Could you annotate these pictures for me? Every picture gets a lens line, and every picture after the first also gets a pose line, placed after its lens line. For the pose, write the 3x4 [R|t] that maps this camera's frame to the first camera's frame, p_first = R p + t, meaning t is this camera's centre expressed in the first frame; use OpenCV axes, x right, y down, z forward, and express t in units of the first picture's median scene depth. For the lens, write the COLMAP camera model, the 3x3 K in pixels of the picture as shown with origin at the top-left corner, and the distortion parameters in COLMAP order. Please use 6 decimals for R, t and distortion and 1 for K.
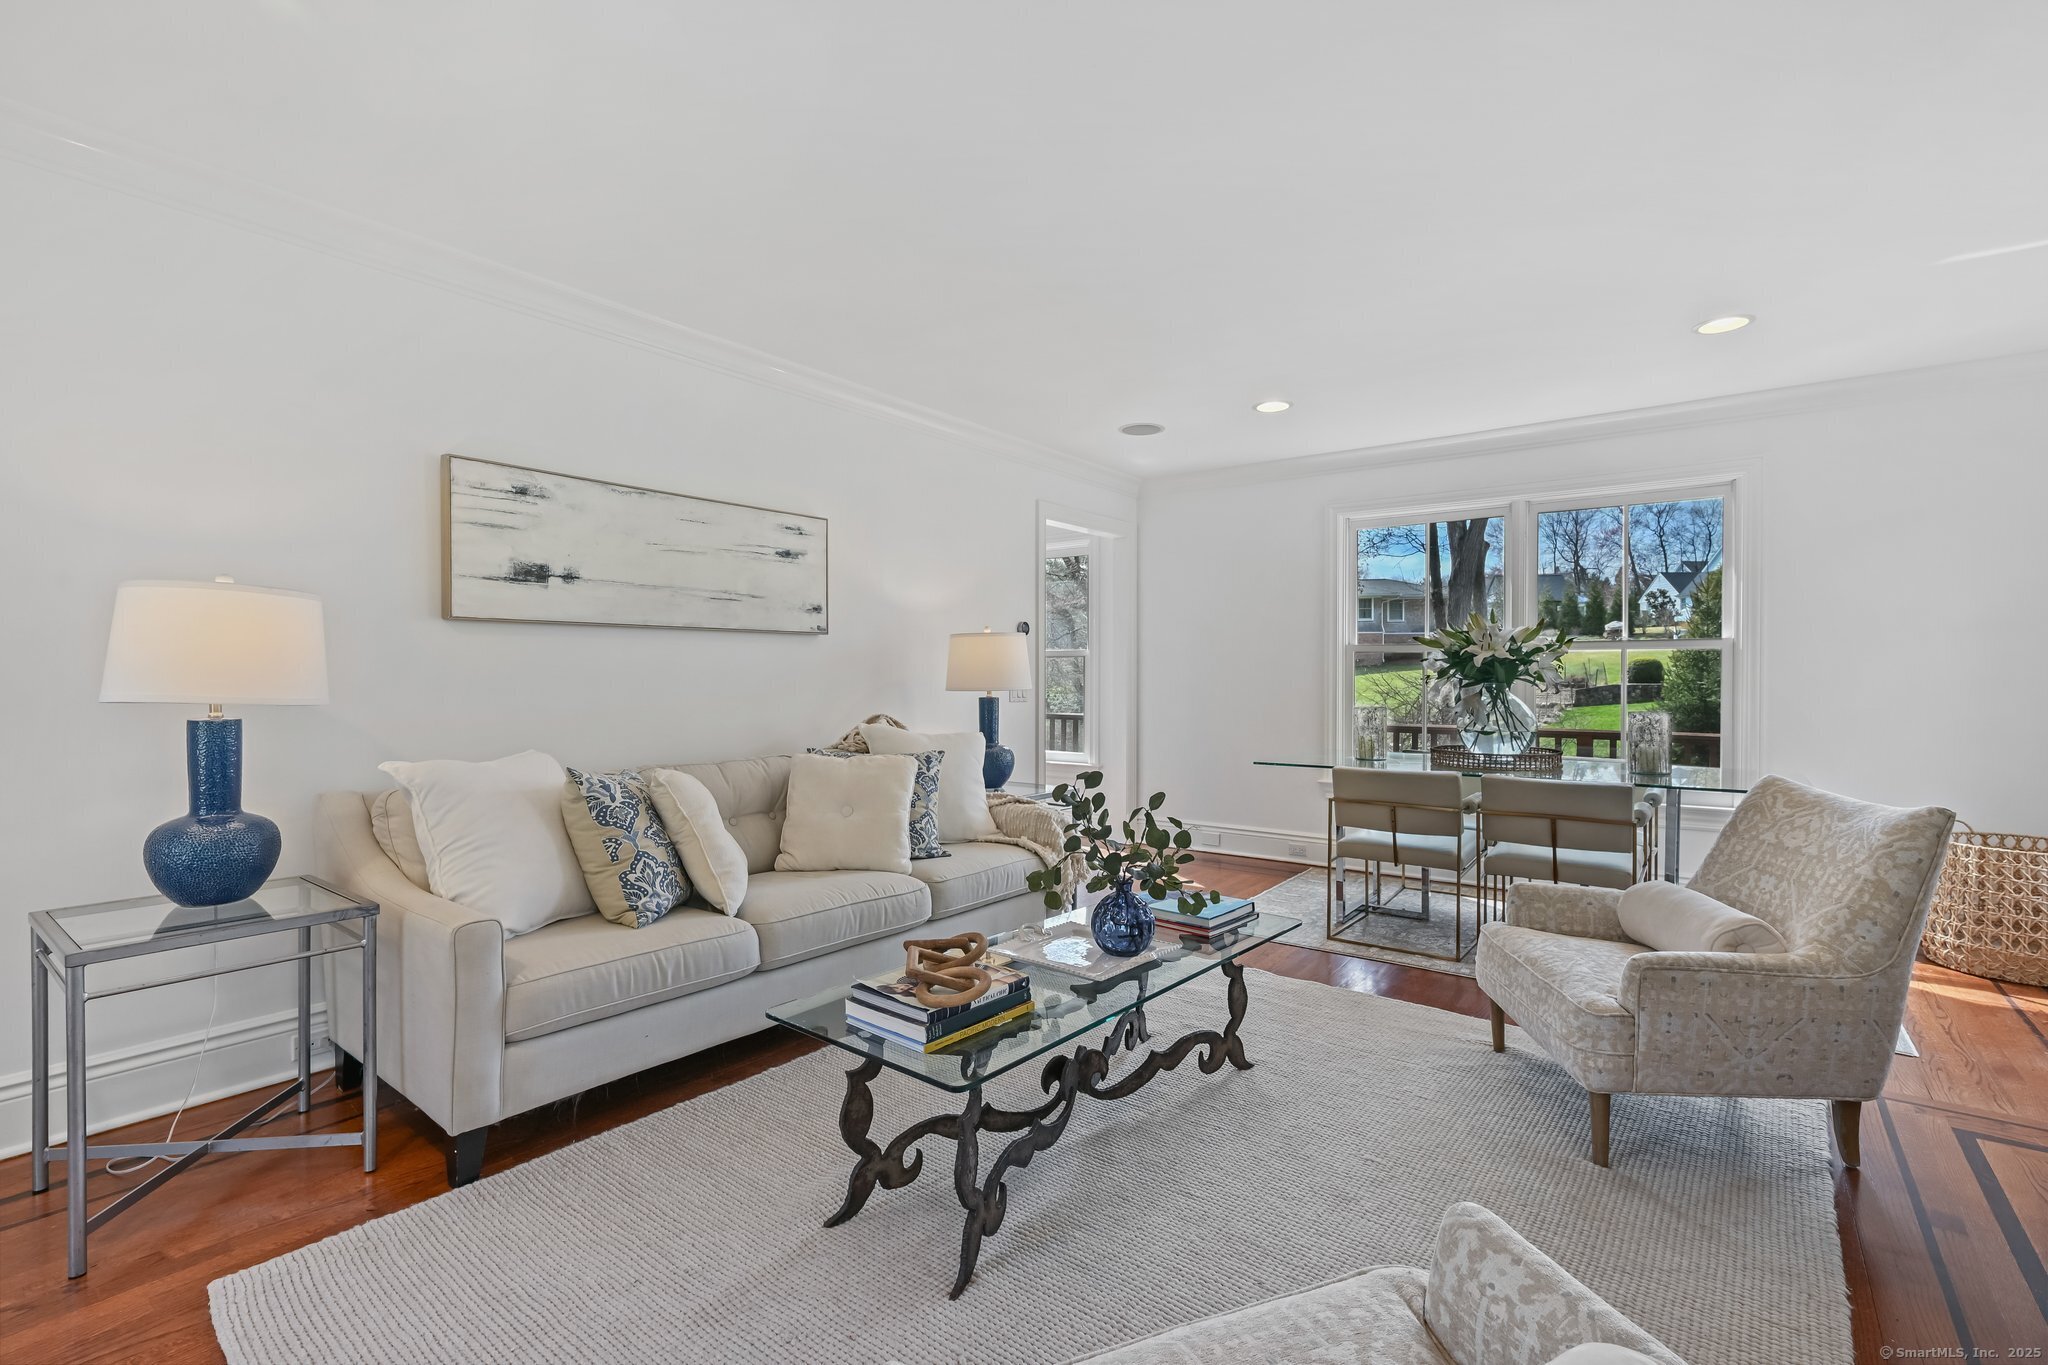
lens RADIAL K [[925.0, 0, 1017.0], [0, 925.0, 674.5], [0, 0, 1]] dist [0.002745, 0.000173]
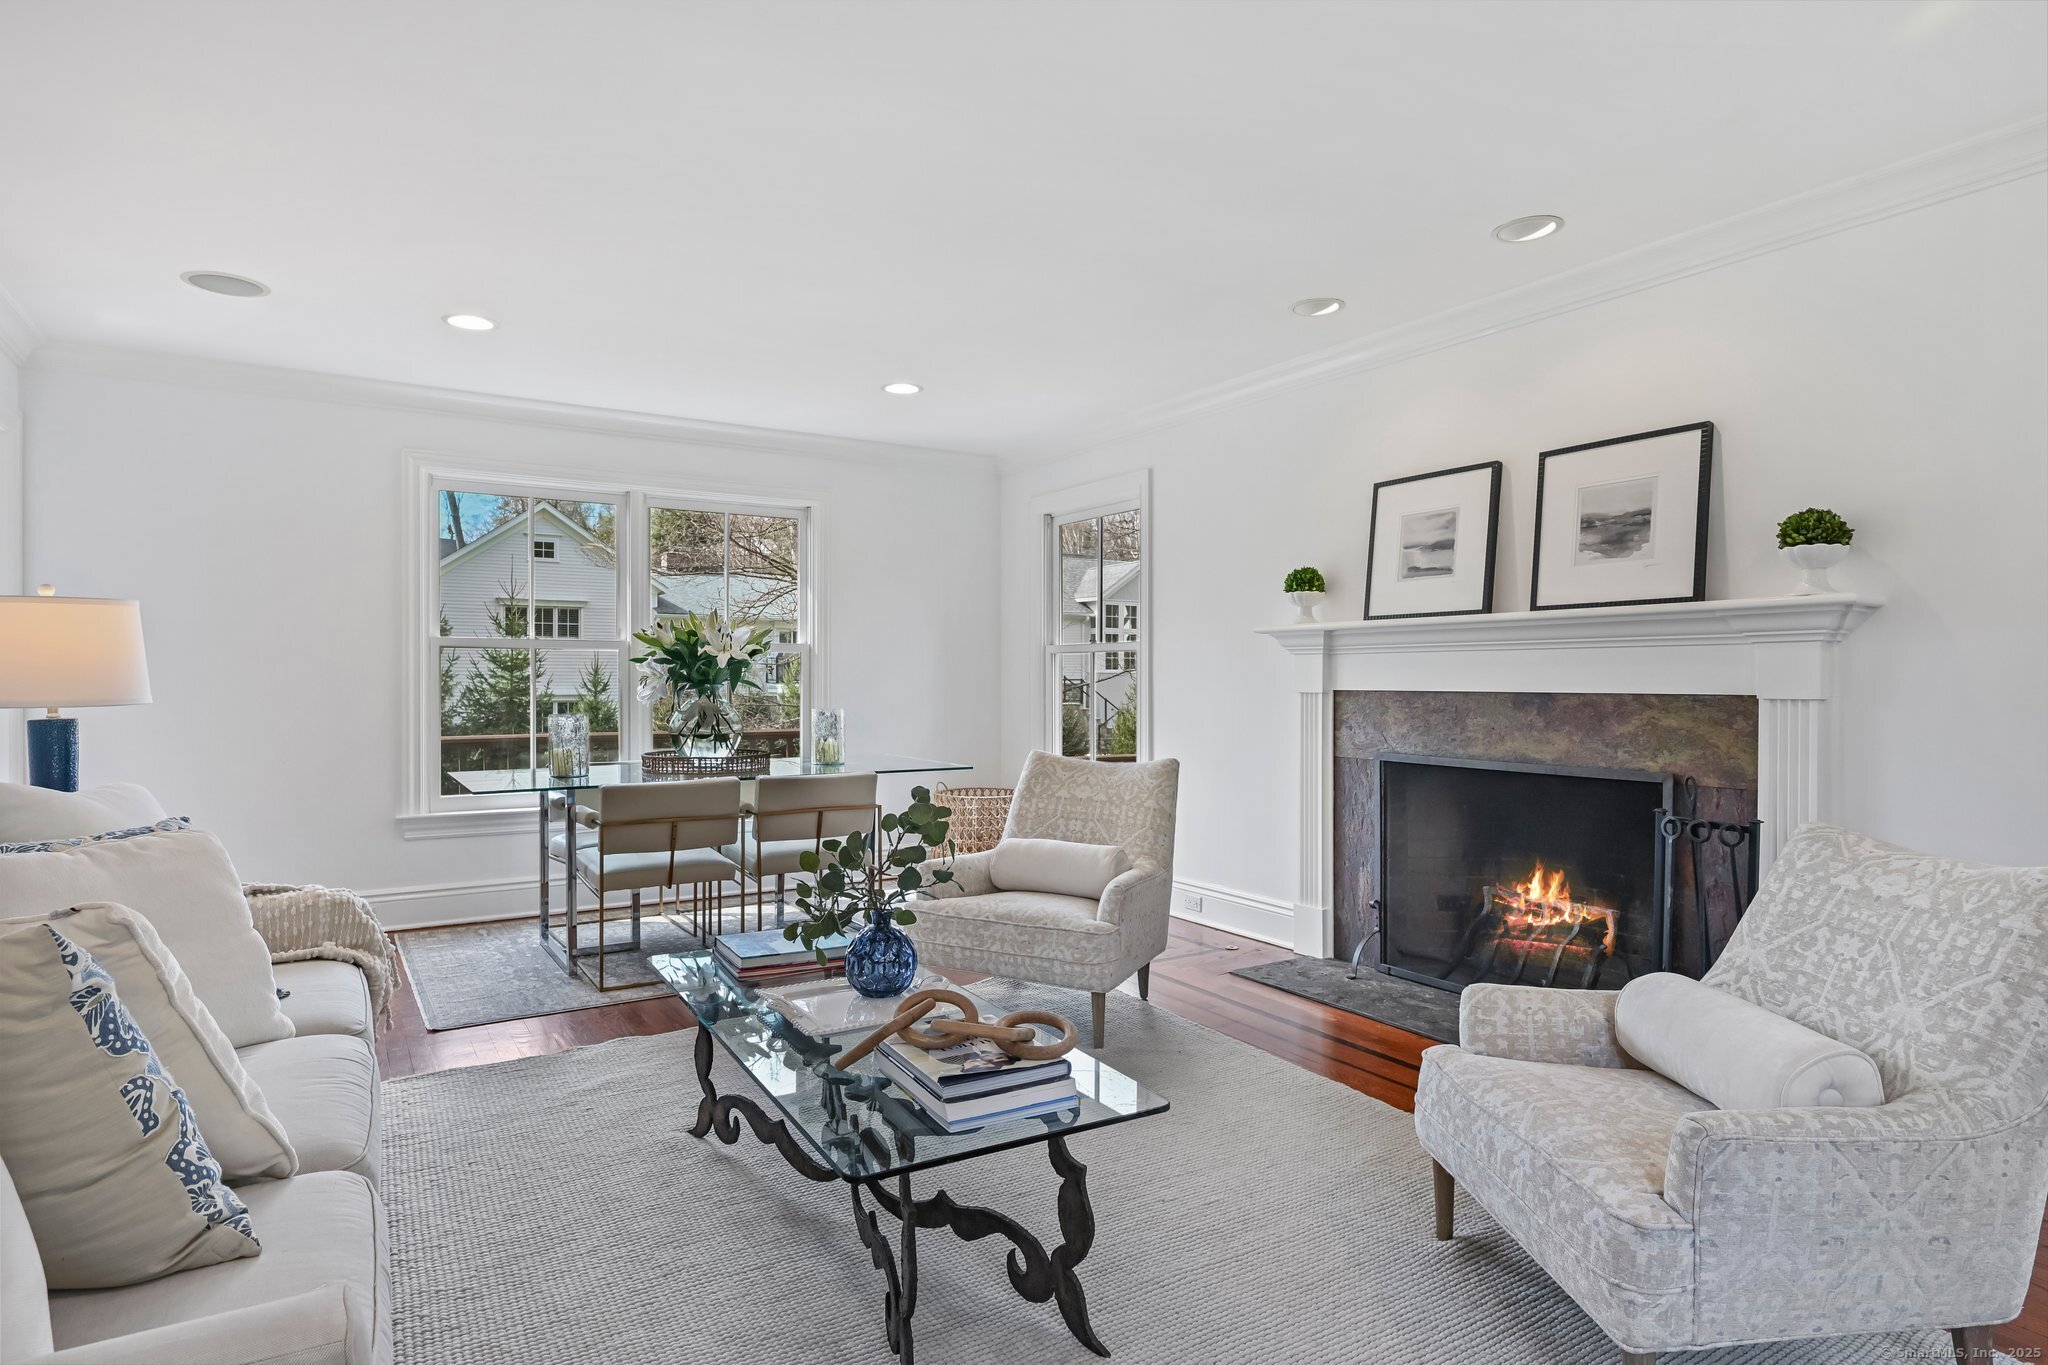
lens RADIAL K [[1116.5, 0, 1015.7], [0, 1116.5, 691.5], [0, 0, 1]] dist [-0.006400, -0.000293]
pose [[0.345650, -0.011999, 0.938287, -0.470213], [0.002357, 0.999926, 0.011919, 0.003409], [-0.938360, -0.001908, 0.345653, 0.298224]]
